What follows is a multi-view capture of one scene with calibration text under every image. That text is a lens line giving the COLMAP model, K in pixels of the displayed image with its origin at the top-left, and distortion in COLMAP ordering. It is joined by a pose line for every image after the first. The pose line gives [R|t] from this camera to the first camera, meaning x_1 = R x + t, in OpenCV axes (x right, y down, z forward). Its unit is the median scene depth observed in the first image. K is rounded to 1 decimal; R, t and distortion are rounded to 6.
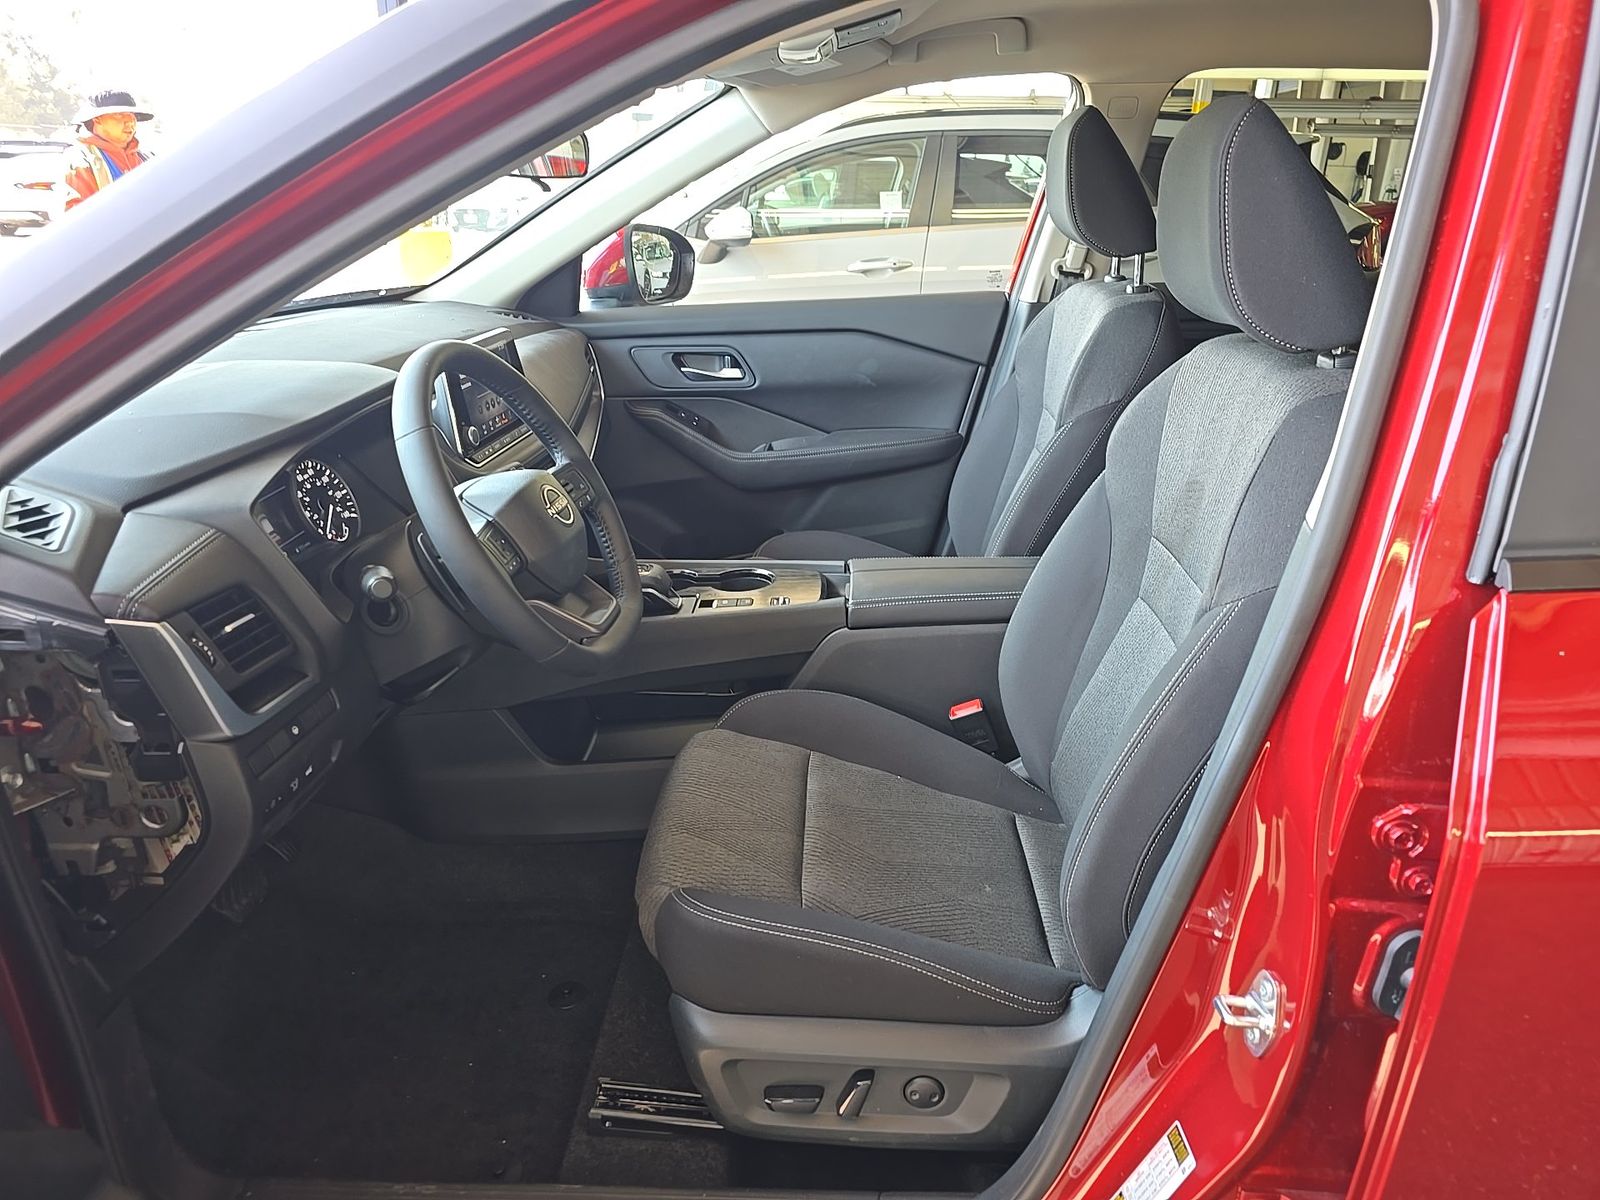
lens RADIAL K [[1083.1, 0, 800.0], [0, 1083.1, 600.0], [0, 0, 1]] dist [0.042780, -0.039133]
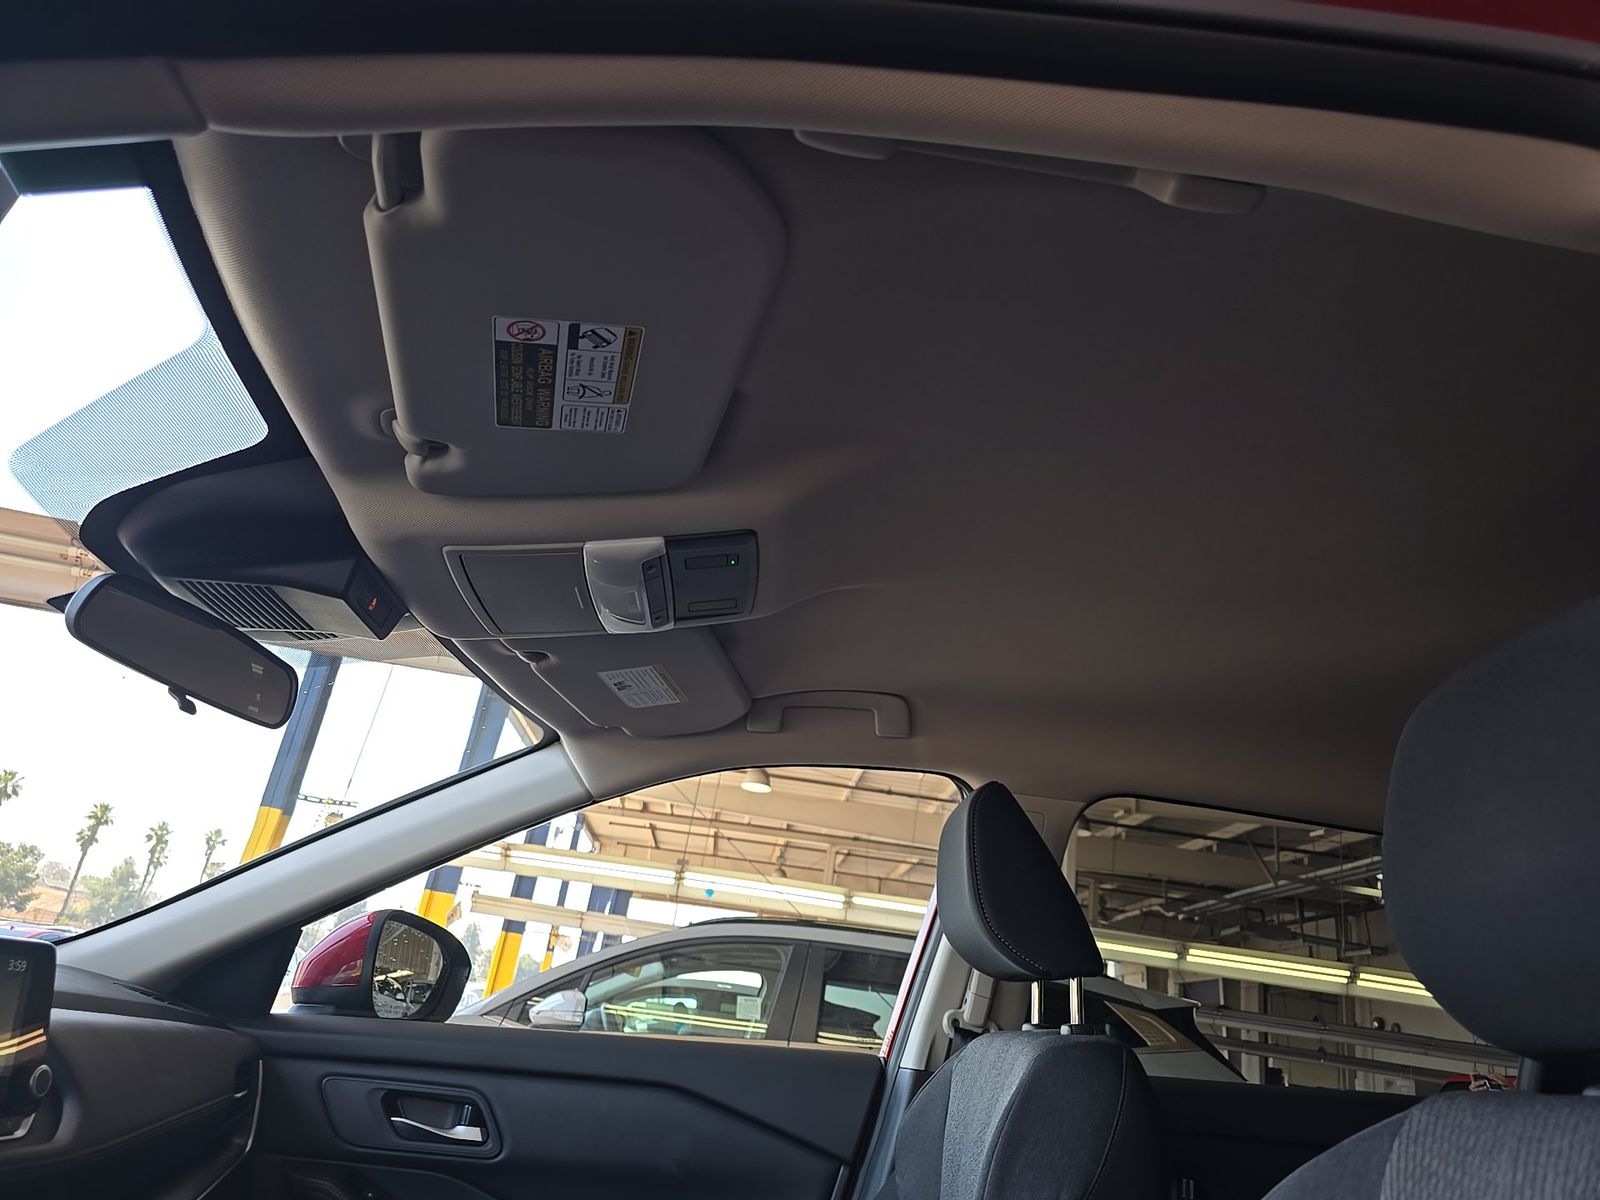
lens RADIAL K [[1083.1, 0, 800.0], [0, 1083.1, 600.0], [0, 0, 1]] dist [0.042780, -0.039133]
pose [[0.986970, 0.148410, 0.062172, 0.048043], [-0.066624, 0.728631, -0.681658, -0.007336], [-0.146465, 0.668634, 0.729025, 0.288023]]
